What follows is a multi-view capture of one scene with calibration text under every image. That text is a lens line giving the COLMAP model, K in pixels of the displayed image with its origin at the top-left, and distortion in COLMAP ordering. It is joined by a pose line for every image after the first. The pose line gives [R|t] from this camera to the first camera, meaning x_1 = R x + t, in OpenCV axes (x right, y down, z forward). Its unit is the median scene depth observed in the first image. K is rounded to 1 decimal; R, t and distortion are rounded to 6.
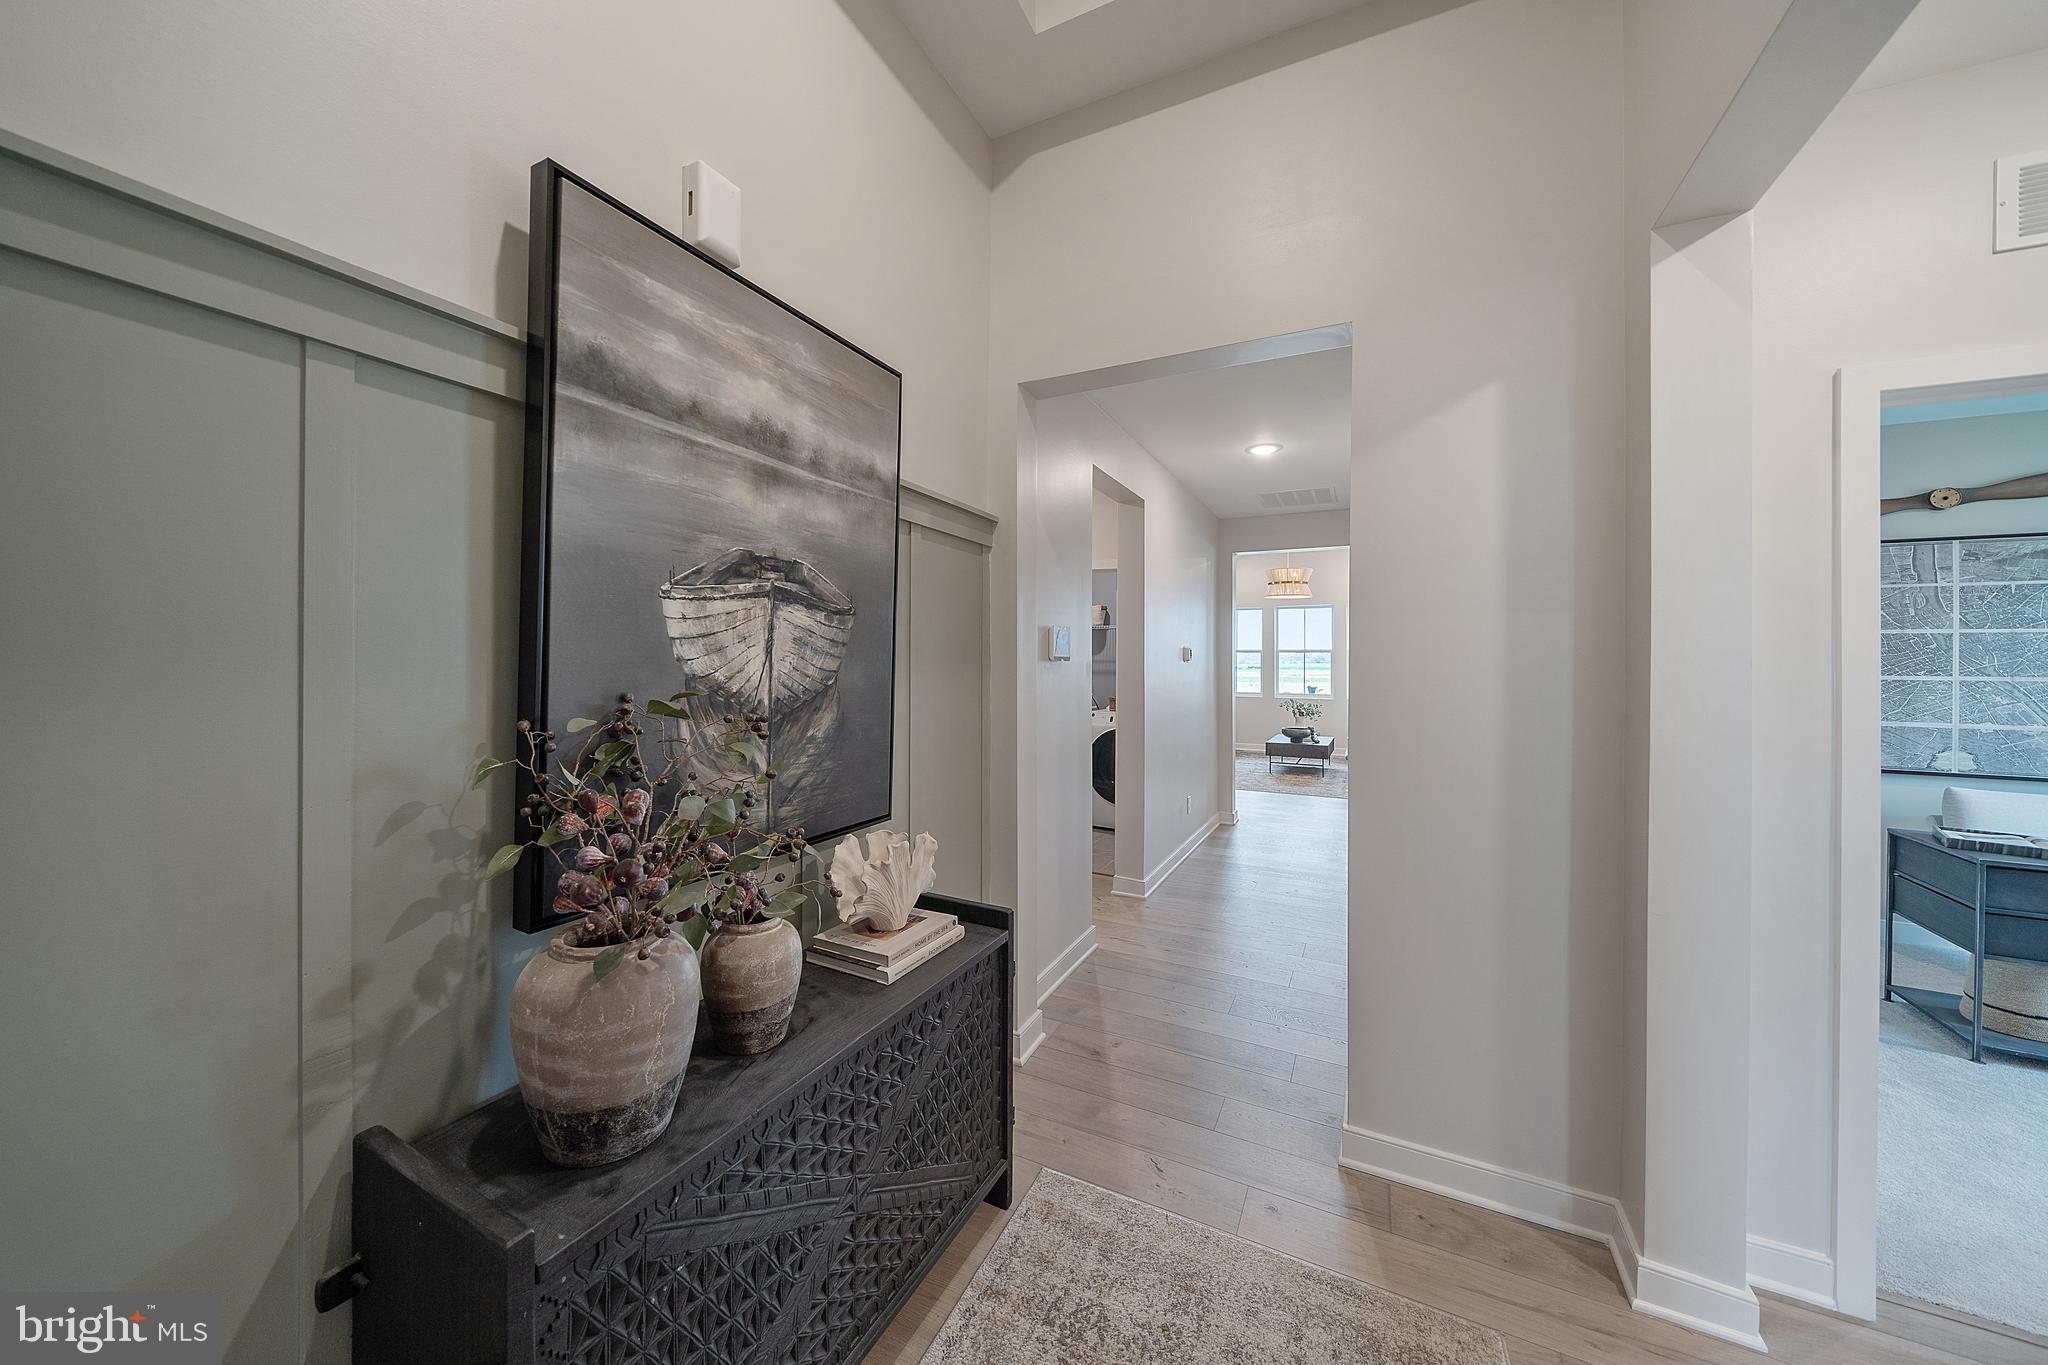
lens RADIAL K [[716.3, 0, 988.6], [0, 716.3, 653.5], [0, 0, 1]] dist [-0.006083, -0.000336]
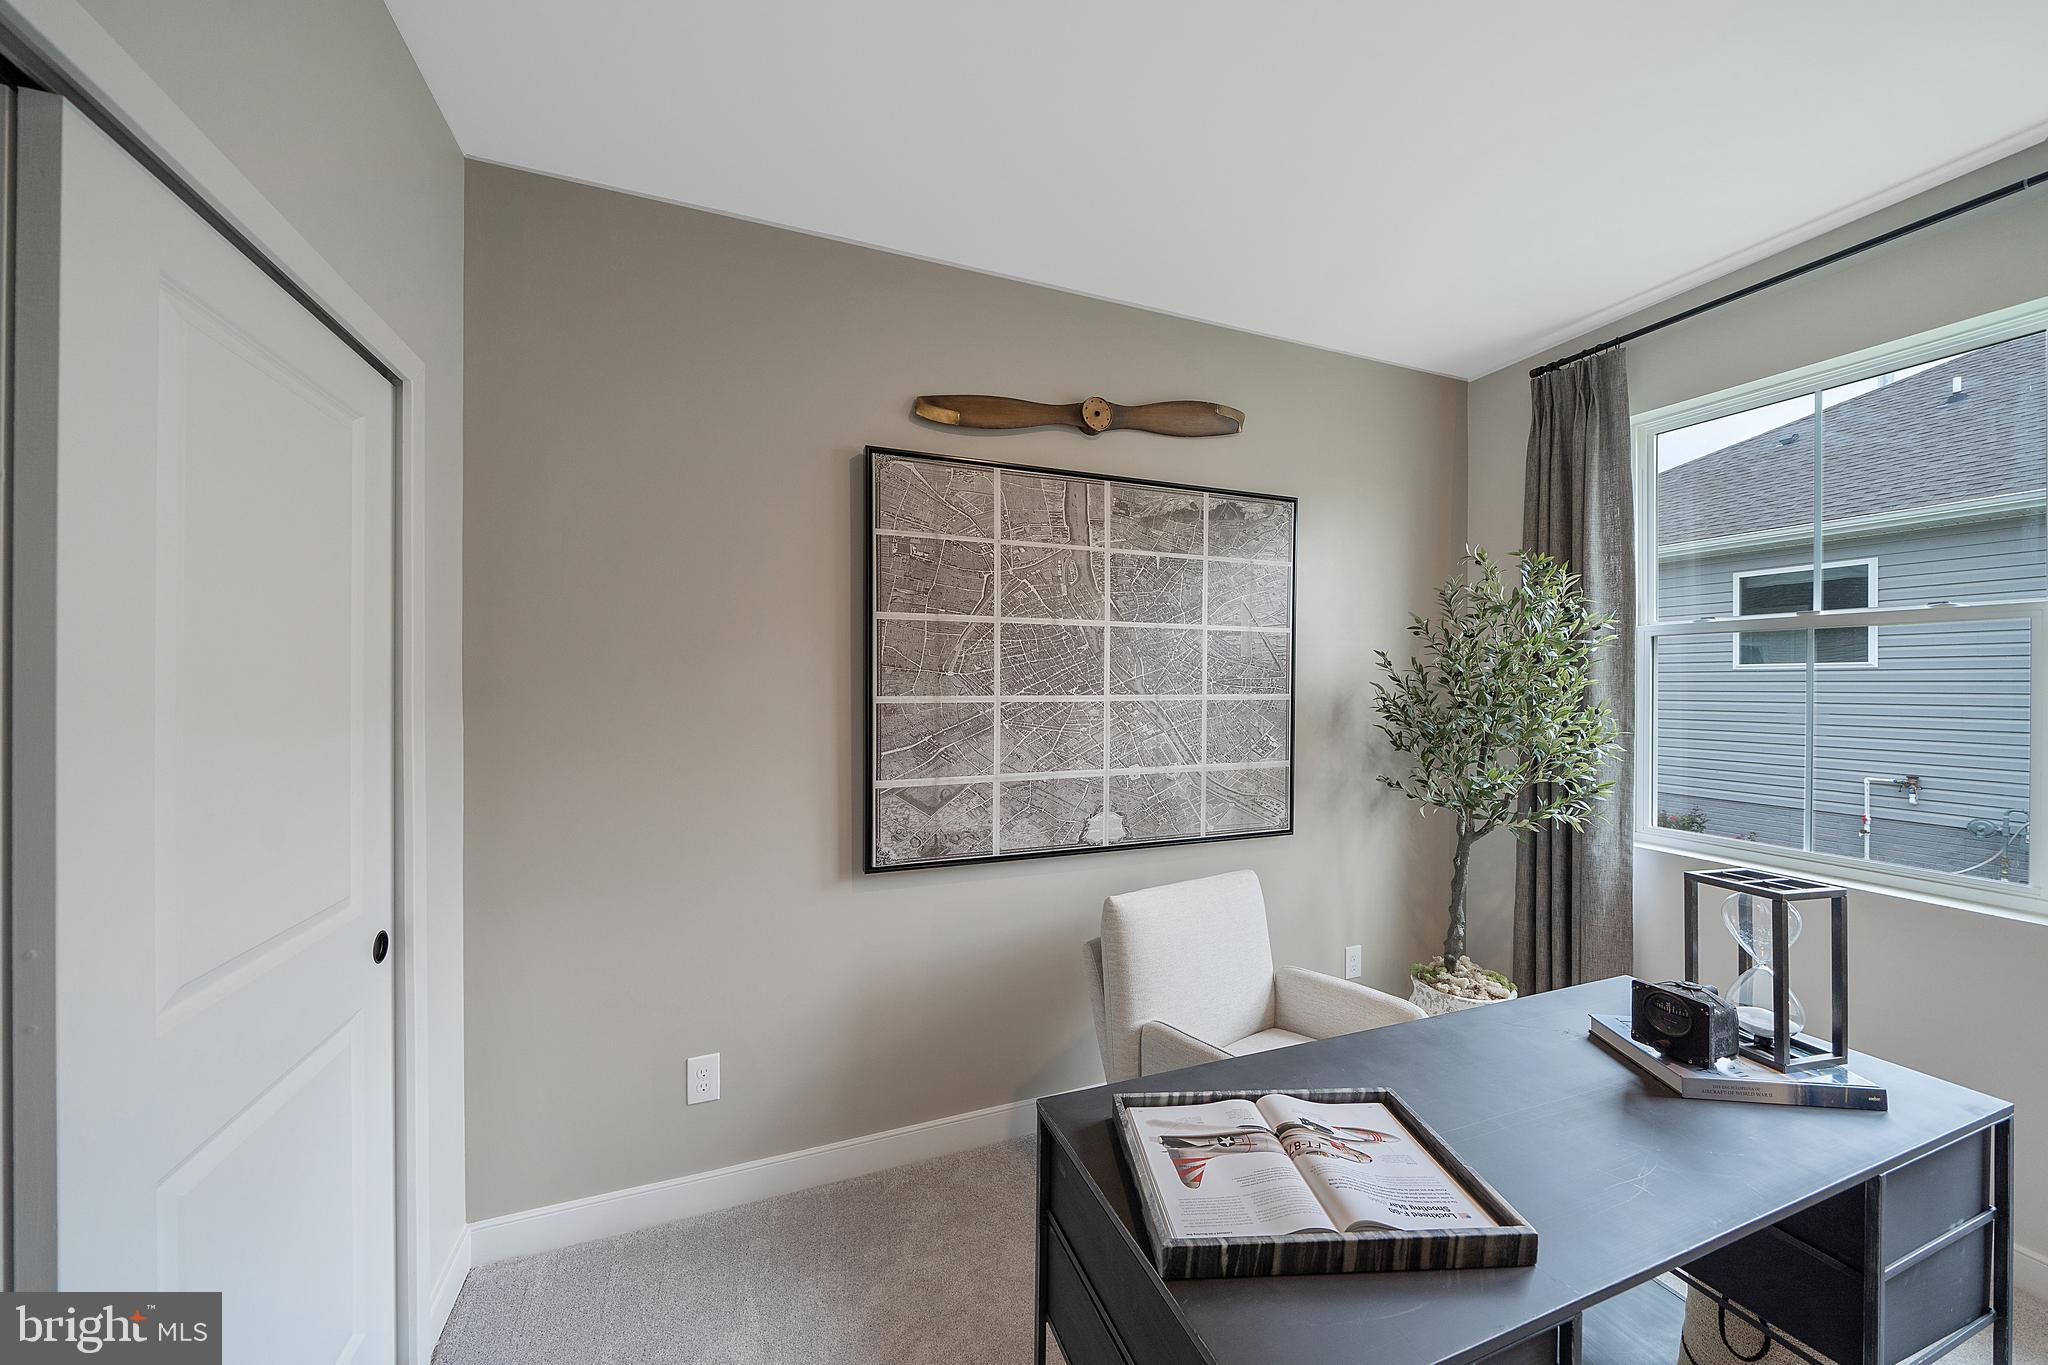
lens RADIAL K [[716.3, 0, 1012.3], [0, 716.3, 686.9], [0, 0, 1]] dist [-0.006083, -0.000336]
pose [[0.649869, -0.007038, 0.760014, 0.822216], [-0.000154, 0.999956, 0.009391, 0.019109], [-0.760046, -0.006220, 0.649839, 0.645748]]
